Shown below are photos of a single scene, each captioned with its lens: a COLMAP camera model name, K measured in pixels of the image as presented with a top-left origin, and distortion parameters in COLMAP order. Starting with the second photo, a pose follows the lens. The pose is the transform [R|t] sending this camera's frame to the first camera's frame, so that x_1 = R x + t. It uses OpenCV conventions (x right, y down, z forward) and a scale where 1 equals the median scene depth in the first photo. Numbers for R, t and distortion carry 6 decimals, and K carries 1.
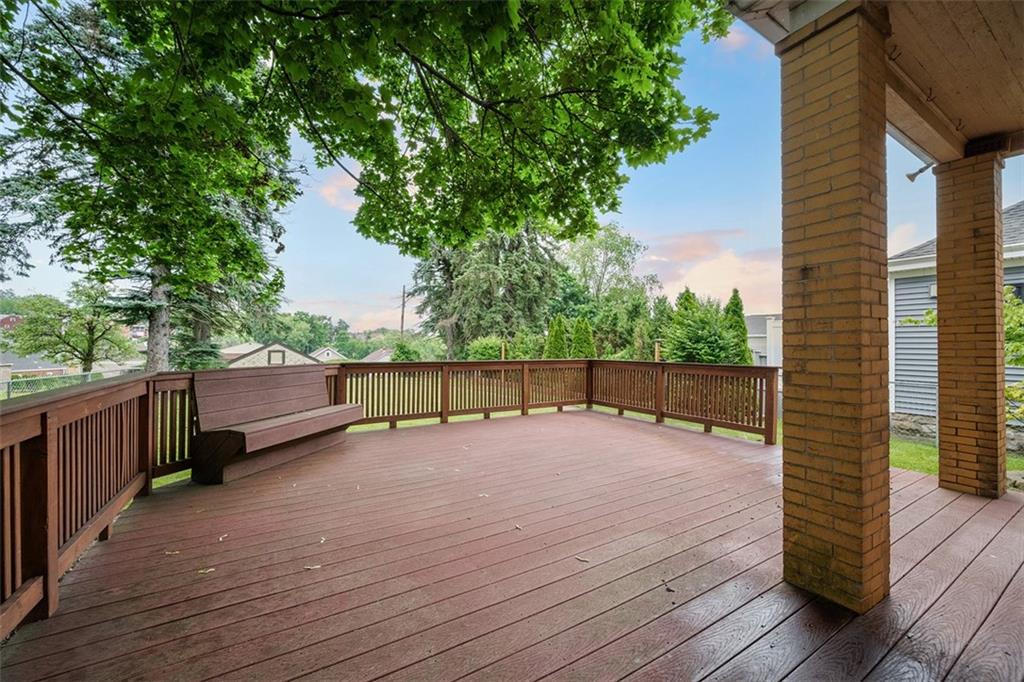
lens RADIAL K [[401.2, 0, 511.5], [0, 401.2, 343.0], [0, 0, 1]] dist [0.008214, 0.000109]
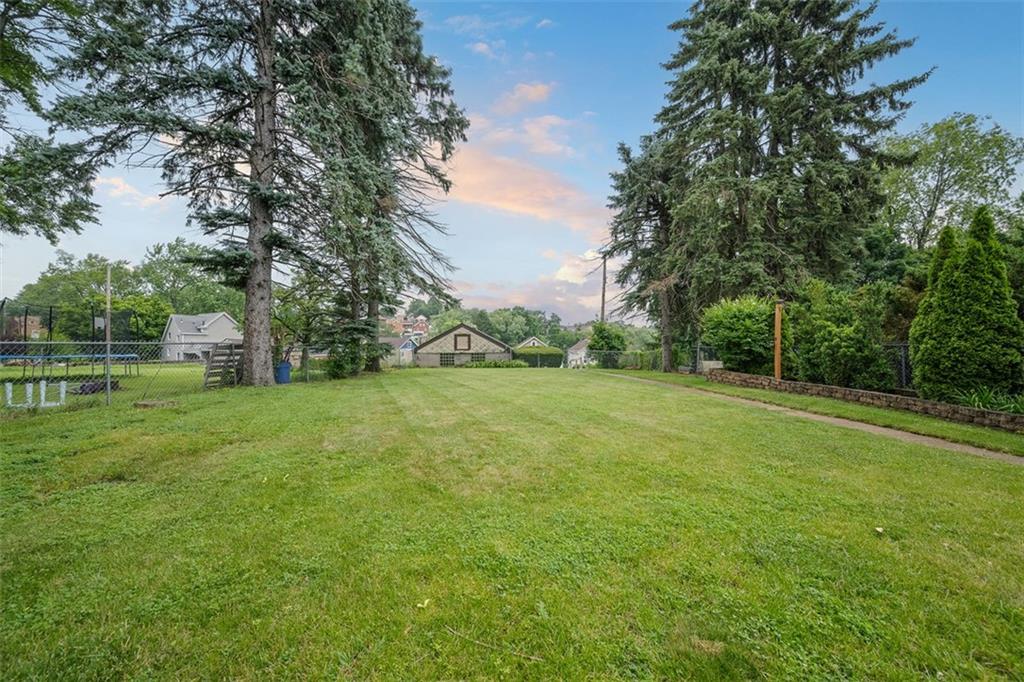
lens RADIAL K [[401.2, 0, 513.2], [0, 401.2, 337.7], [0, 0, 1]] dist [0.008214, 0.000109]
pose [[0.874069, -0.008749, -0.485724, -0.046970], [0.011323, 0.999933, 0.002366, 0.025345], [0.485671, -0.007568, 0.874109, 0.267354]]
